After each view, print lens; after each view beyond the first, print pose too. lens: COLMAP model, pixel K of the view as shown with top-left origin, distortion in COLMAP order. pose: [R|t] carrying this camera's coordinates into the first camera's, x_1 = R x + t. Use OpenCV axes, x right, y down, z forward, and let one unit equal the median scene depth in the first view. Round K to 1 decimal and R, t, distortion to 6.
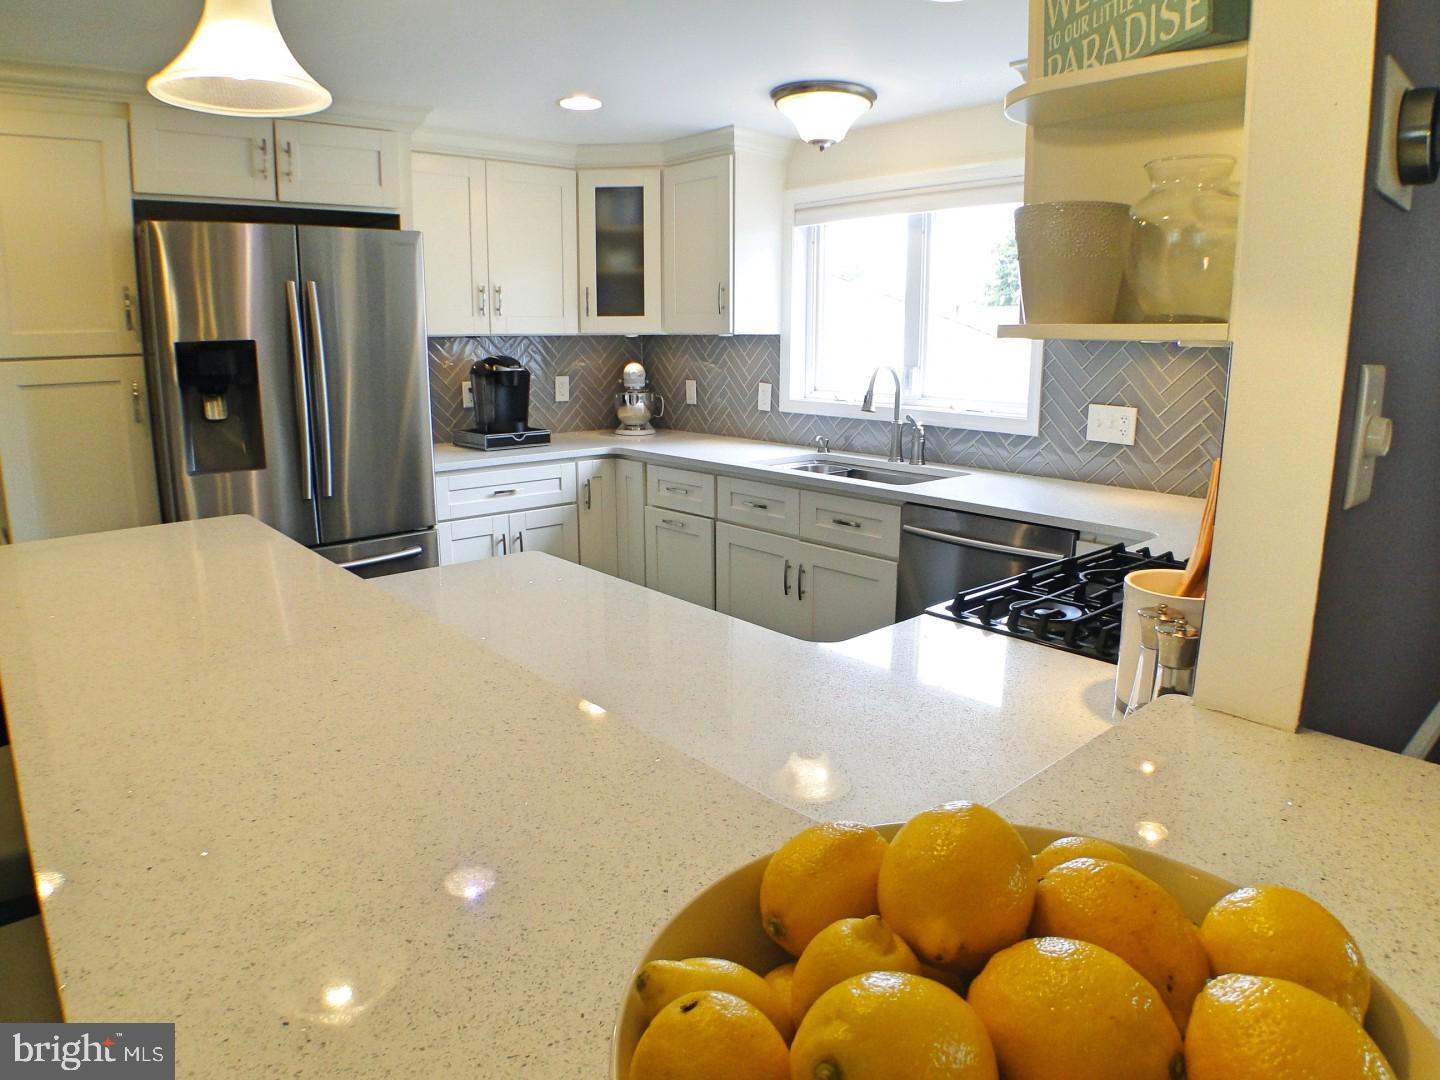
lens RADIAL K [[931.8, 0, 727.9], [0, 931.8, 537.1], [0, 0, 1]] dist [-0.130492, 0.029781]
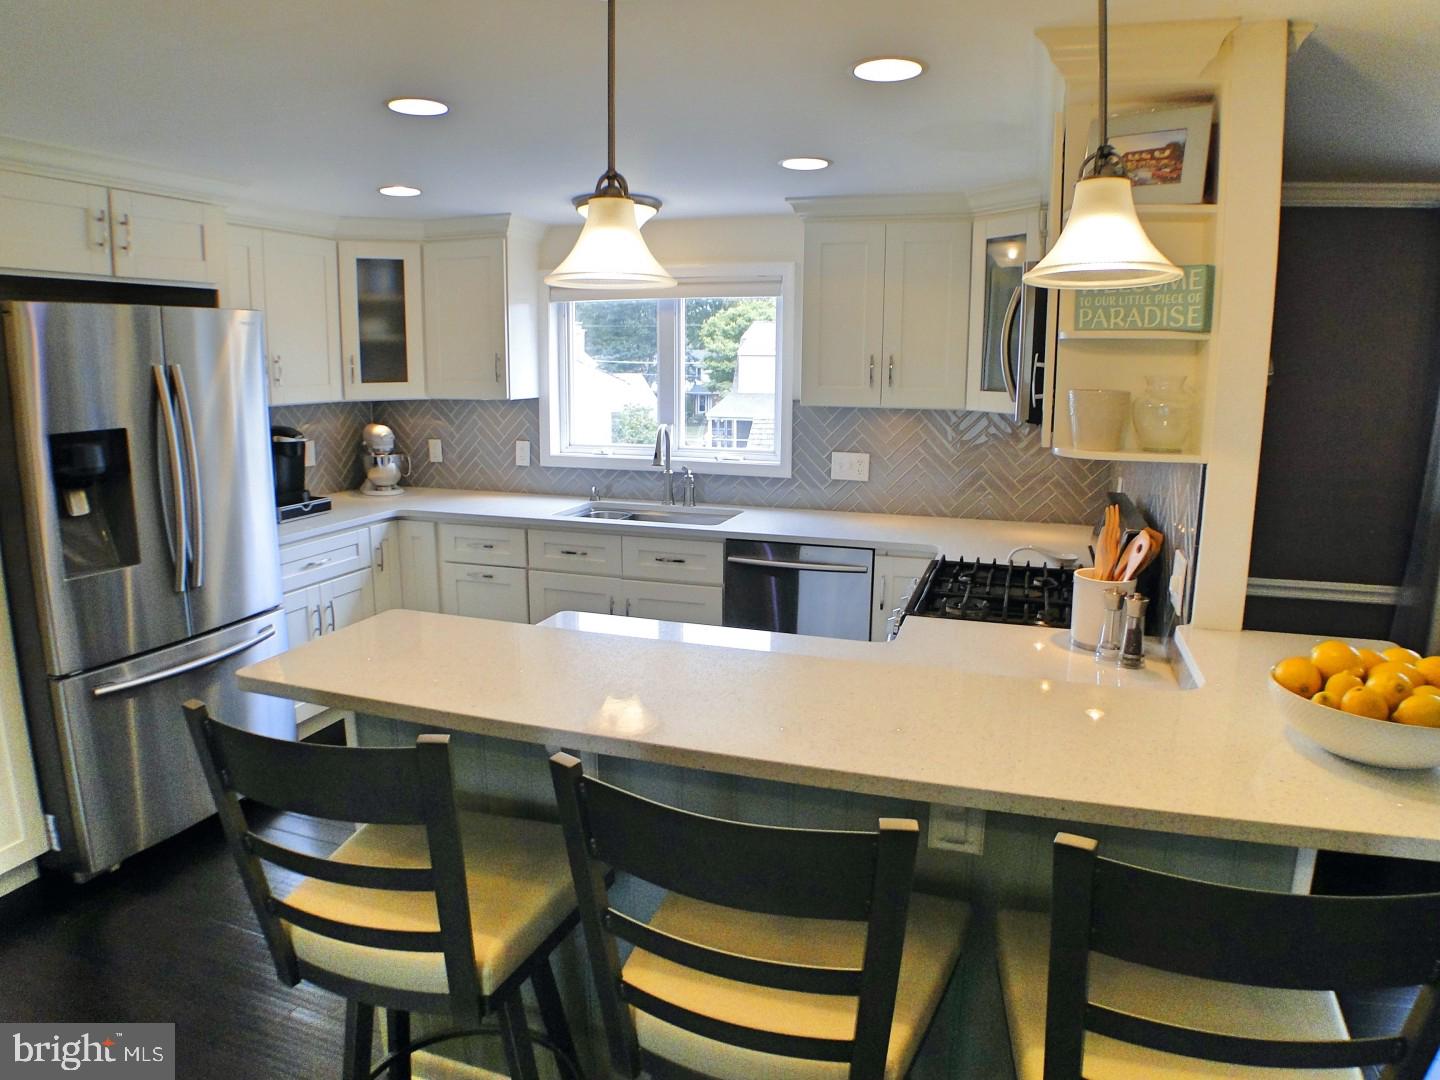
lens RADIAL K [[931.8, 0, 727.9], [0, 931.8, 537.1], [0, 0, 1]] dist [-0.130492, 0.029781]
pose [[0.864525, -0.089417, 0.494572, -0.343729], [0.101294, 0.994853, 0.002801, -0.034557], [-0.492277, 0.047676, 0.869132, -0.080757]]
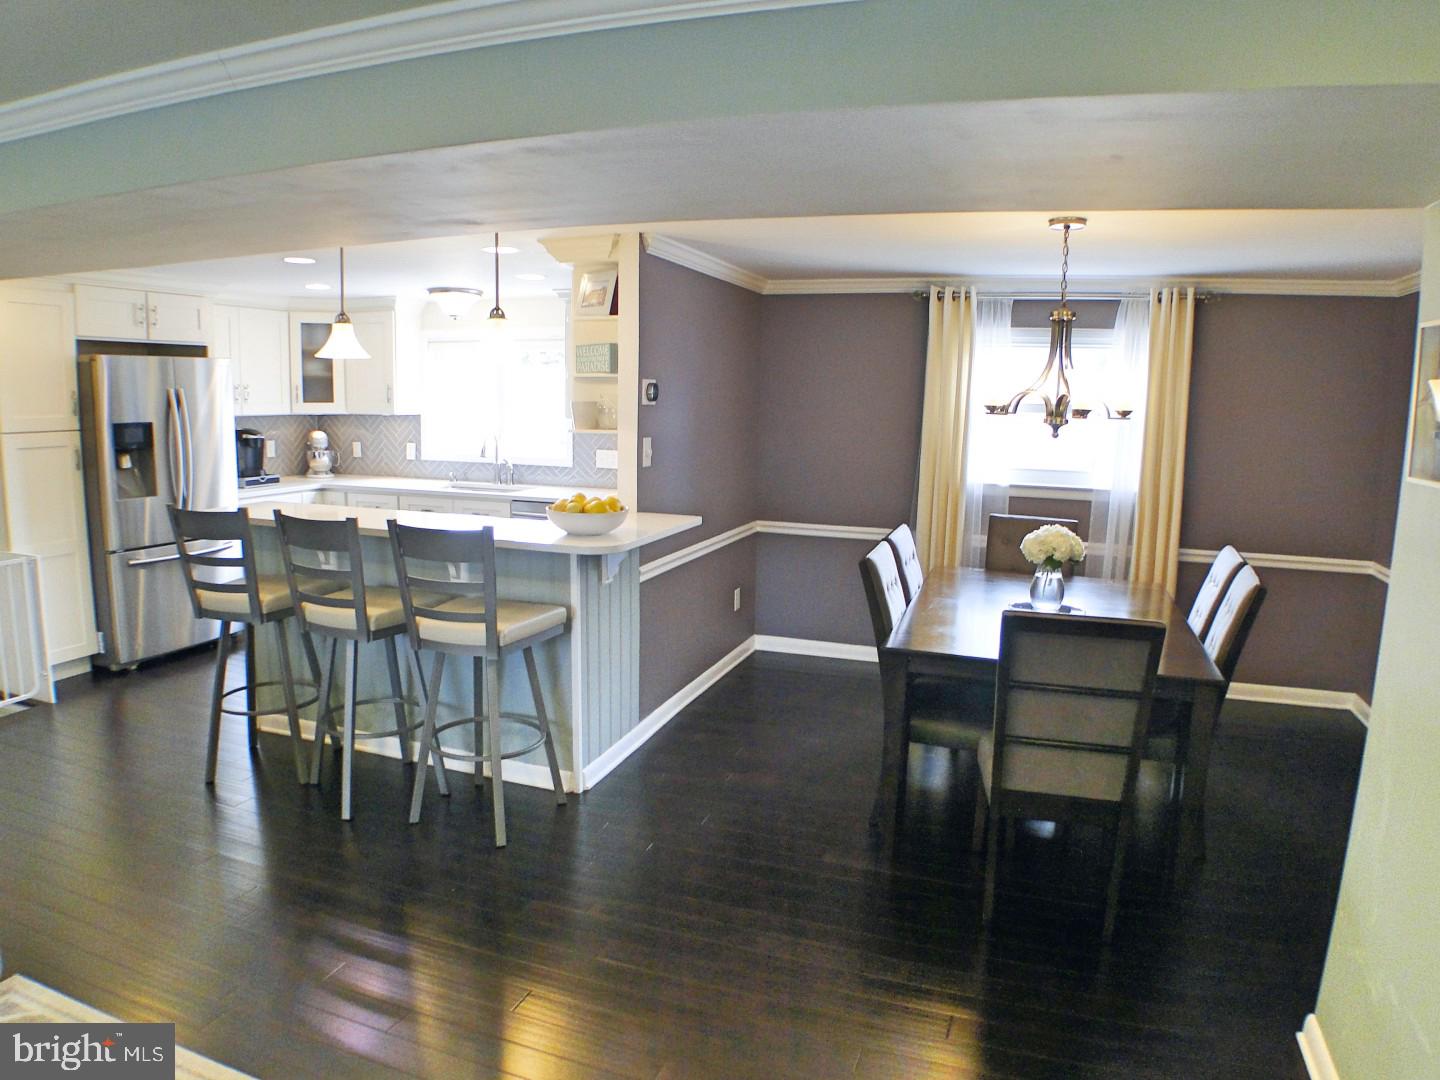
lens RADIAL K [[931.8, 0, 727.9], [0, 931.8, 537.1], [0, 0, 1]] dist [-0.130492, 0.029781]
pose [[0.875853, -0.058360, 0.479036, -0.293395], [0.085615, 0.995705, -0.035231, 0.122830], [-0.474923, 0.071870, 0.877088, -0.789746]]
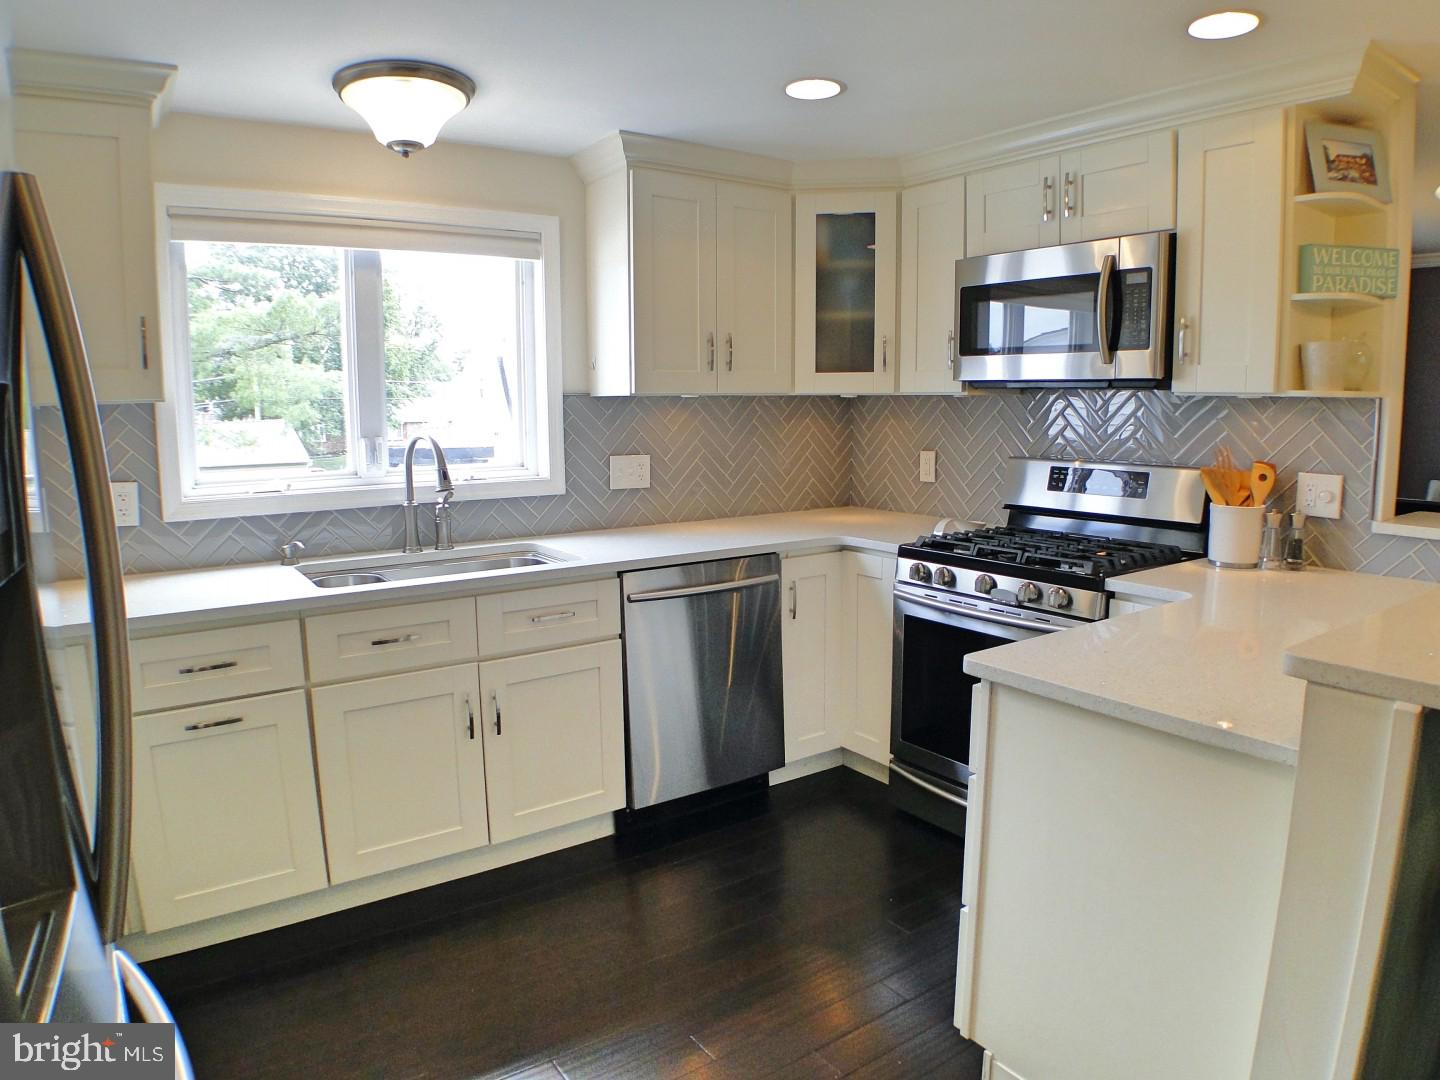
lens RADIAL K [[931.8, 0, 727.9], [0, 931.8, 537.1], [0, 0, 1]] dist [-0.130492, 0.029781]
pose [[0.109612, -0.145942, 0.983202, -0.565110], [0.218646, 0.968474, 0.119380, -0.127244], [-0.969628, 0.201888, 0.138066, 0.604469]]
